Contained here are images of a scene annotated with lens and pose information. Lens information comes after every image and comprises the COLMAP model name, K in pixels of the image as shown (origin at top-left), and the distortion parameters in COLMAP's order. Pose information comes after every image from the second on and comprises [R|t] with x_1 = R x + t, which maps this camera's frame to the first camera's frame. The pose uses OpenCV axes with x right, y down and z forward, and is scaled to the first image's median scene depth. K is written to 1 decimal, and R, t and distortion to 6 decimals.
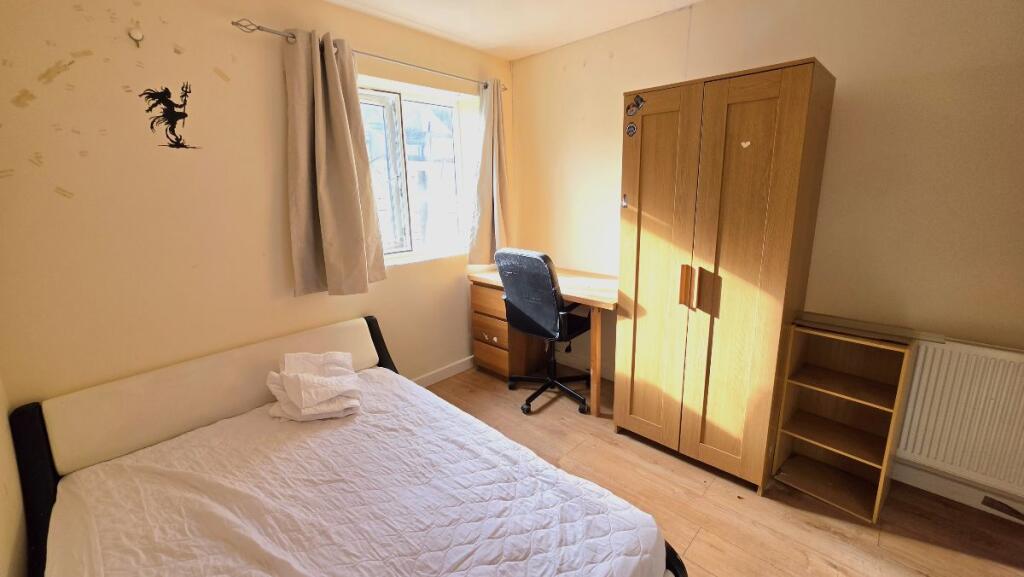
lens RADIAL K [[406.4, 0, 512.0], [0, 406.4, 288.5], [0, 0, 1]] dist [-0.000873, 0.000093]
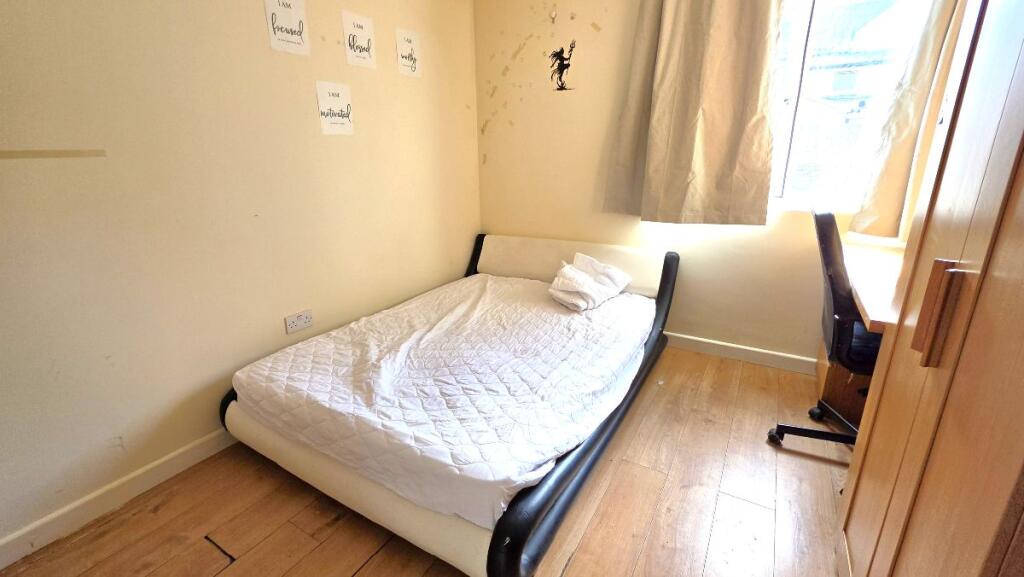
lens RADIAL K [[424.8, 0, 512.0], [0, 424.8, 288.5], [0, 0, 1]] dist [0.000032, -0.000027]
pose [[0.243191, 0.323066, -0.914597, 0.767083], [-0.226740, 0.935715, 0.270235, -0.054285], [0.943105, 0.141657, 0.300809, 0.483345]]
